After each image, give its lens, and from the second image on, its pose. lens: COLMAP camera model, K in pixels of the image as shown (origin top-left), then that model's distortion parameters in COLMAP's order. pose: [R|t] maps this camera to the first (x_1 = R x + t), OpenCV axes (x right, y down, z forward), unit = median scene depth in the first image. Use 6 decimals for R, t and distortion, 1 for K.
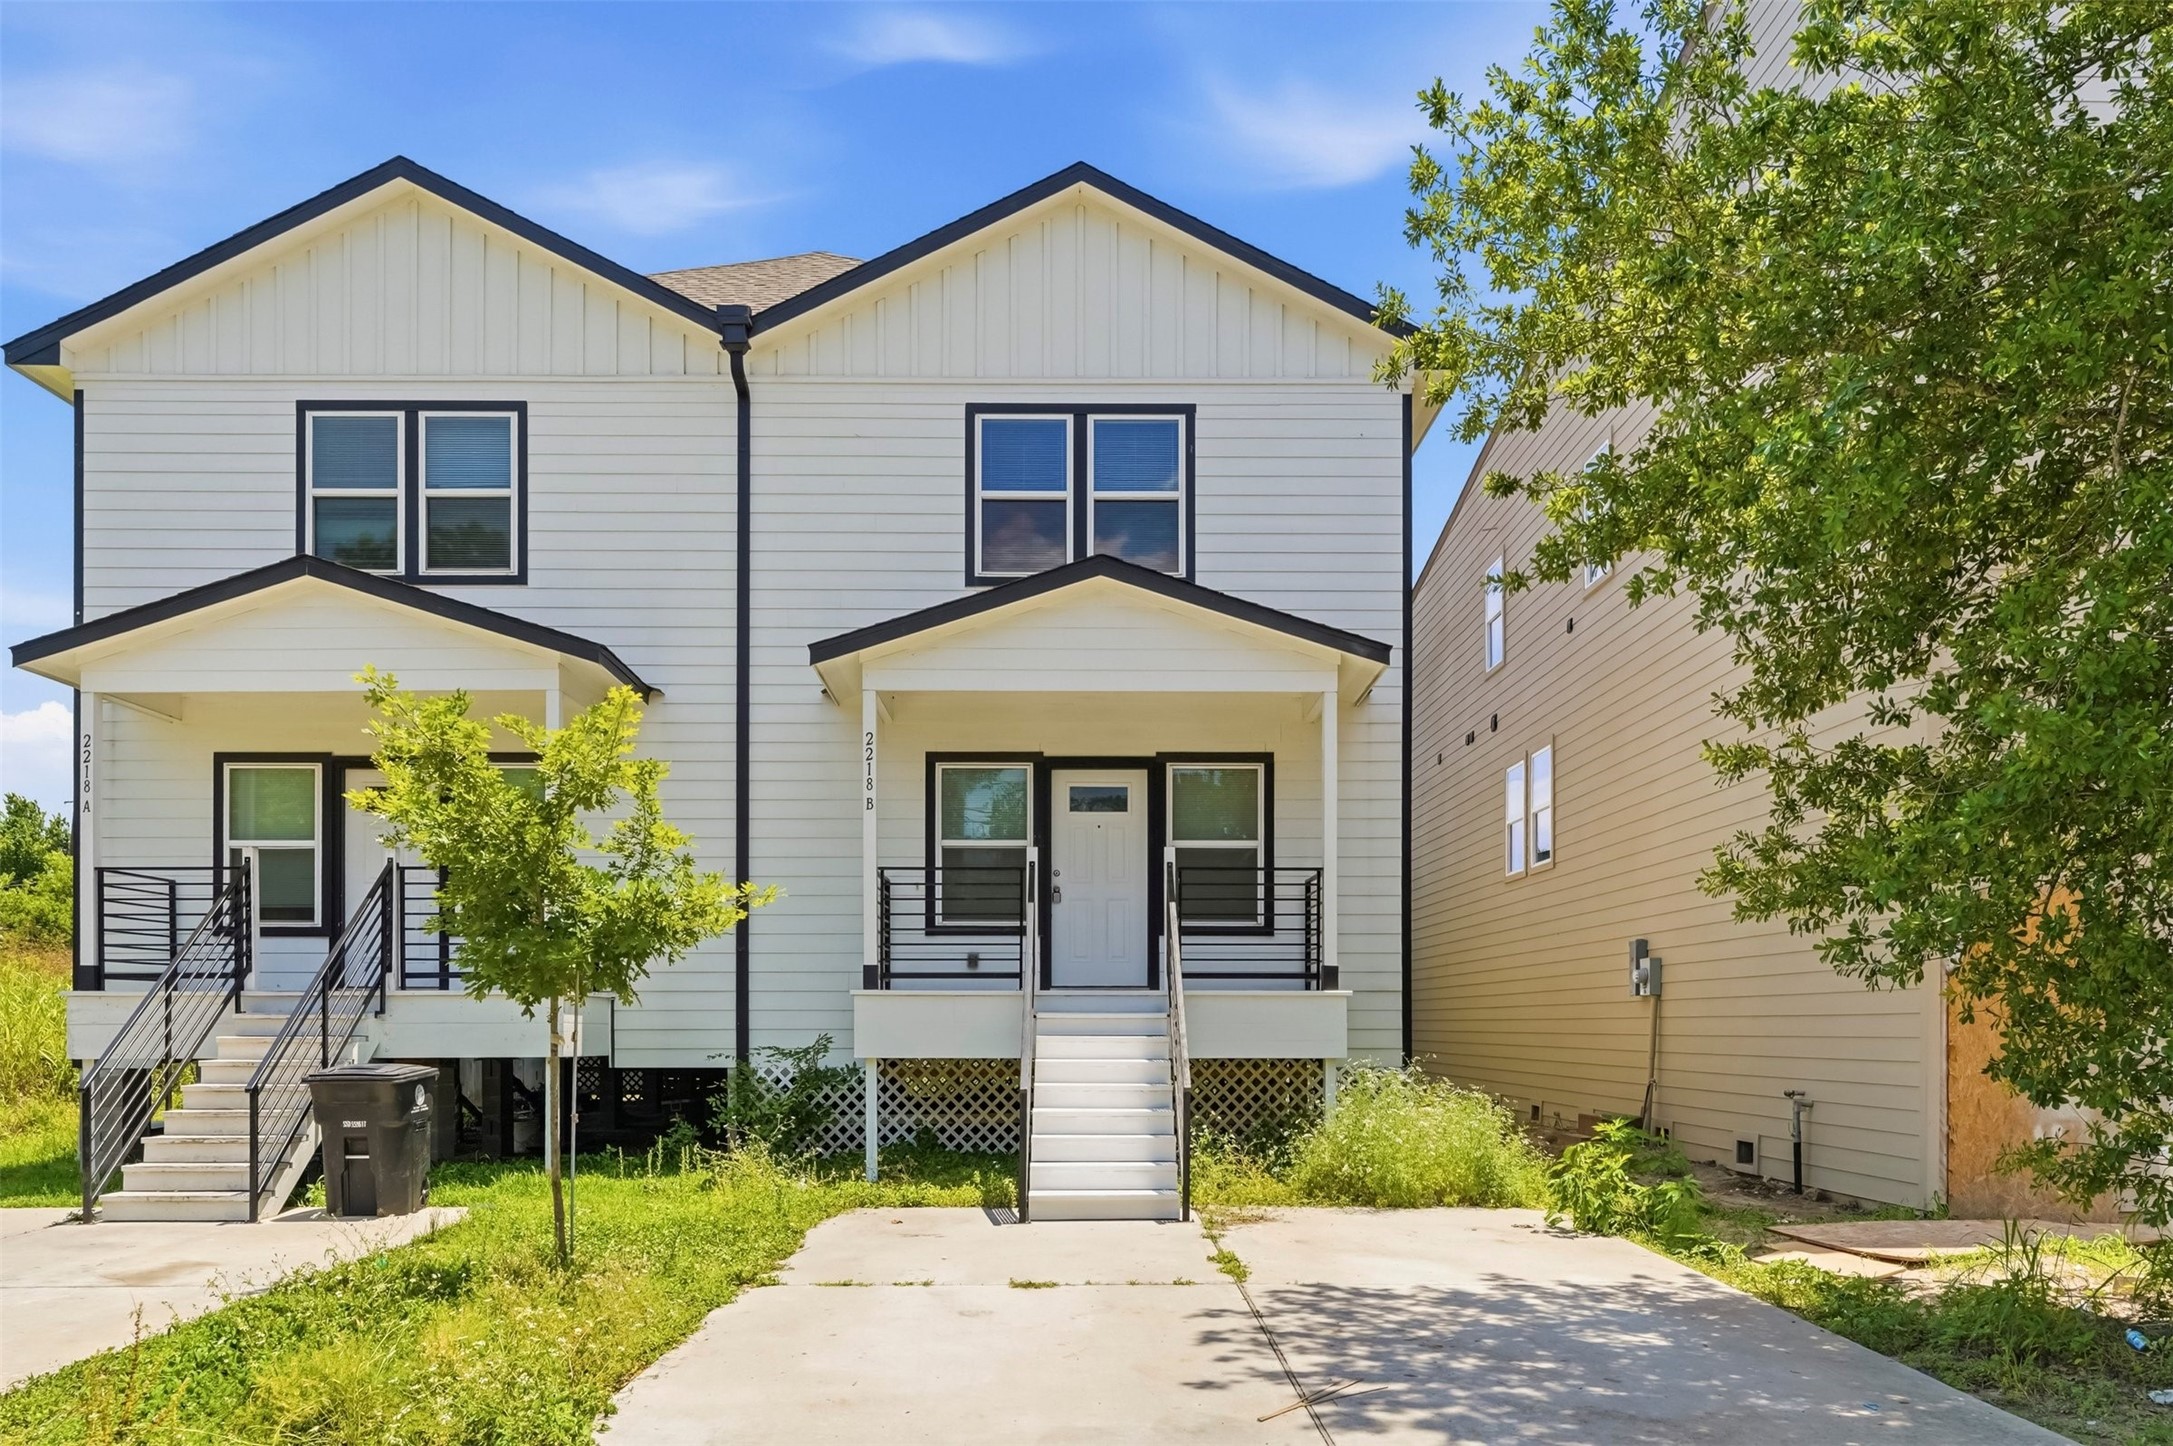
lens RADIAL K [[955.1, 0, 1084.0], [0, 955.1, 718.9], [0, 0, 1]] dist [-0.008919, 0.000535]
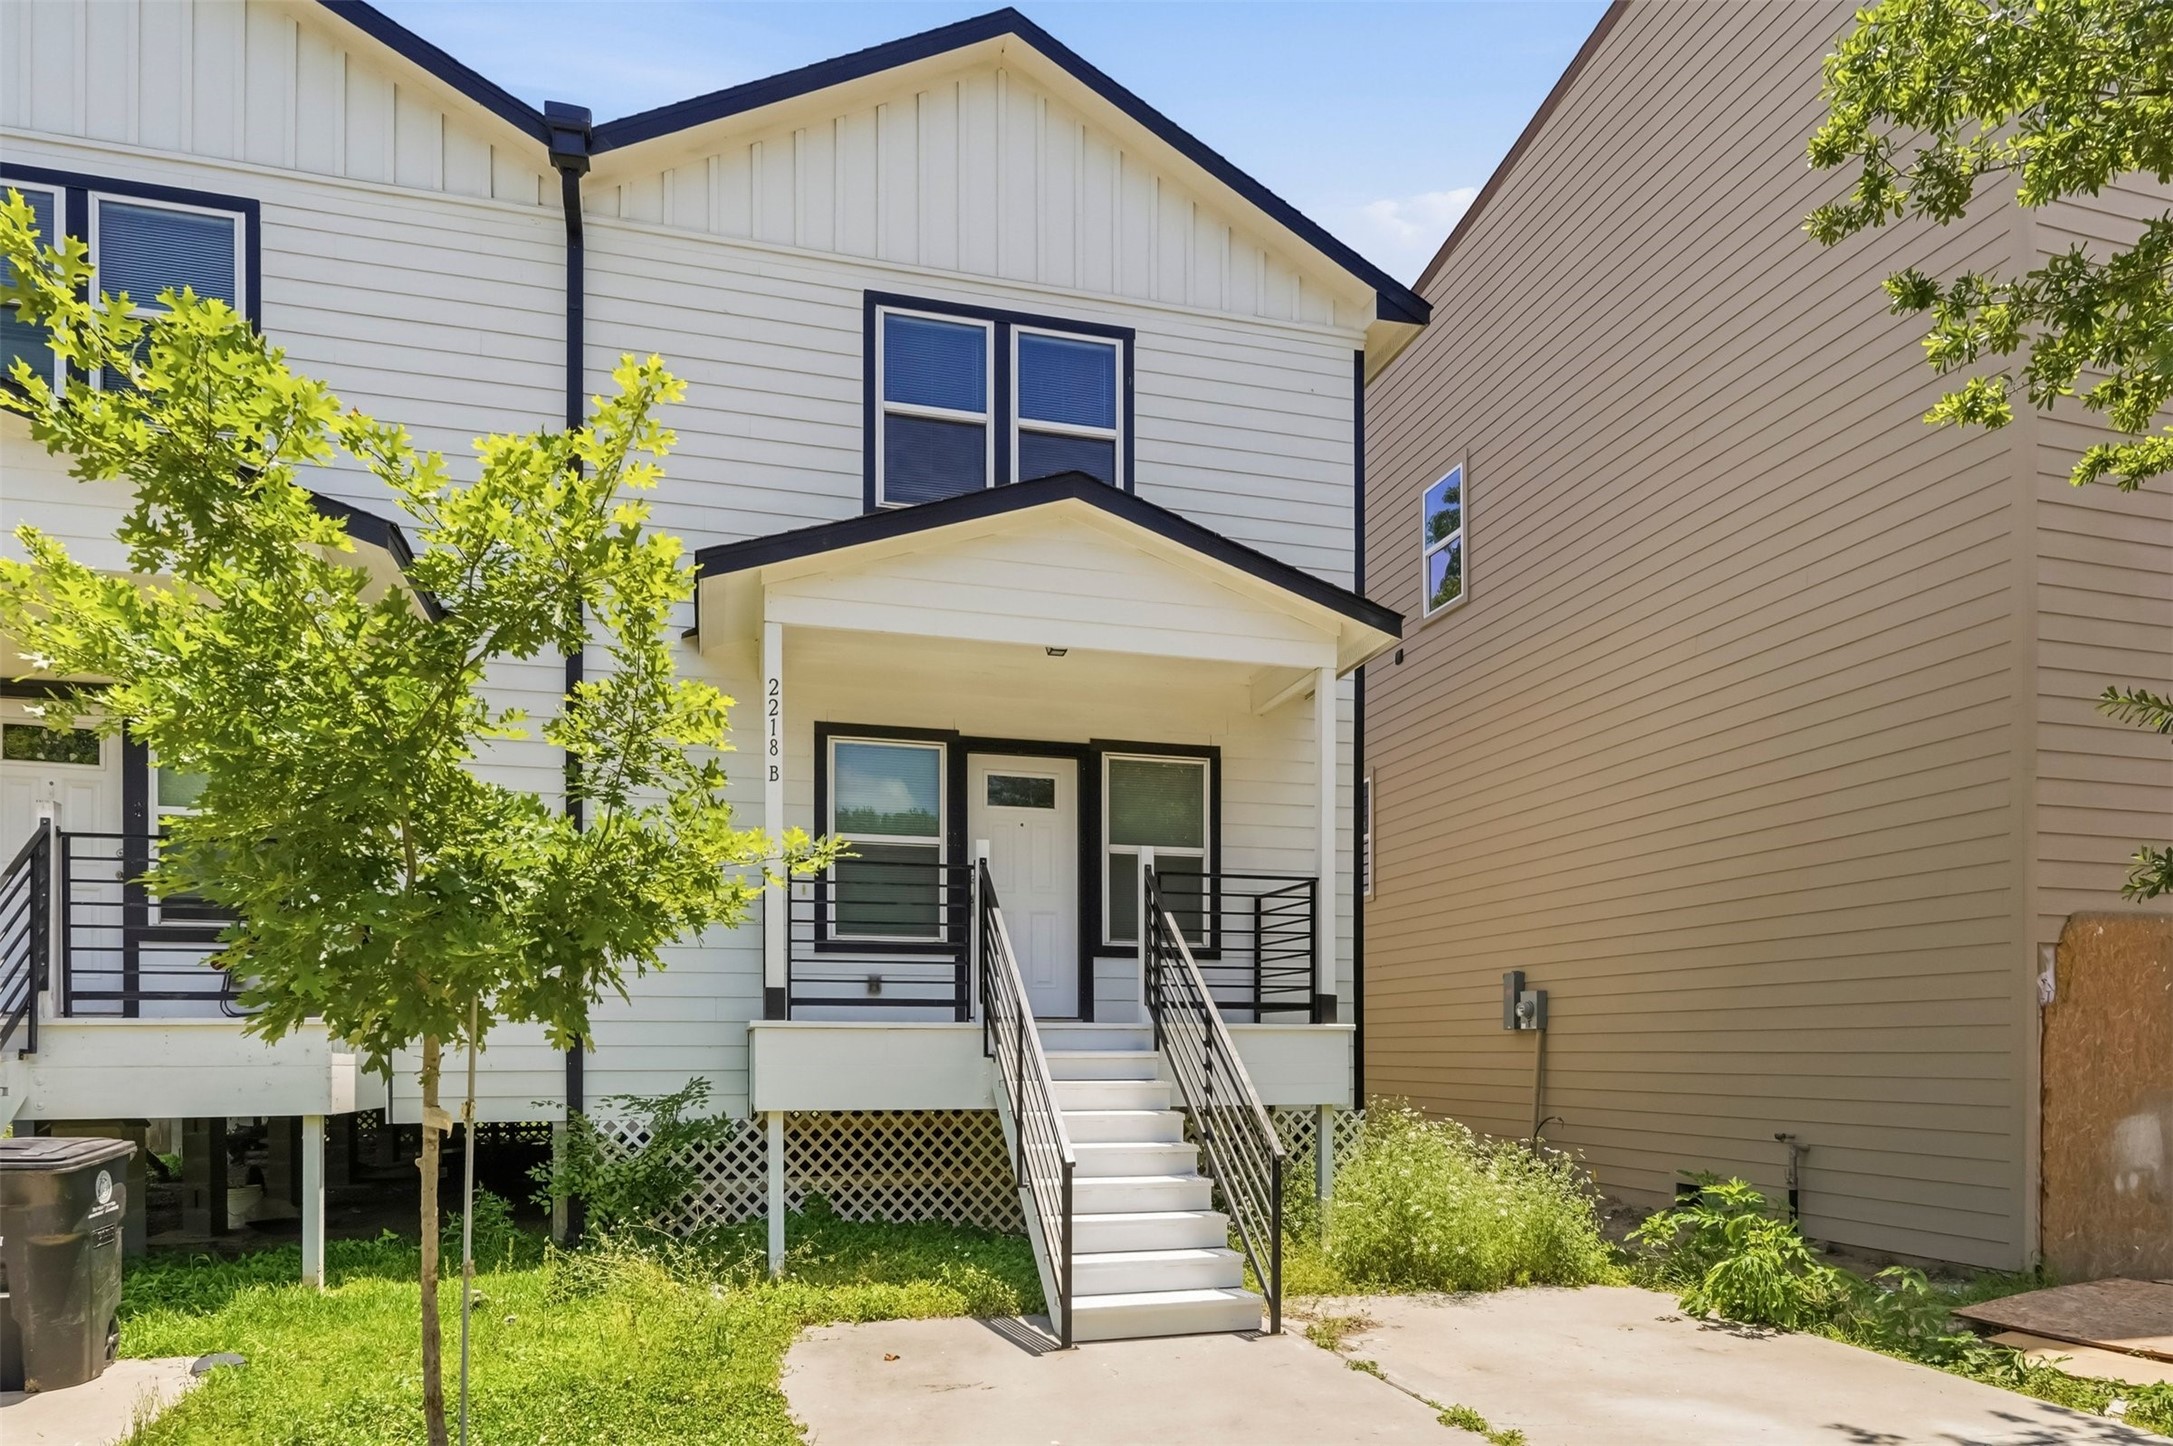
lens RADIAL K [[1062.6, 0, 1085.5], [0, 1062.6, 780.4], [0, 0, 1]] dist [-0.011200, 0.002383]
pose [[0.987568, 0.039193, 0.152230, -0.095433], [-0.047334, 0.997615, 0.050229, 0.035672], [-0.149898, -0.056810, 0.987068, 0.126926]]
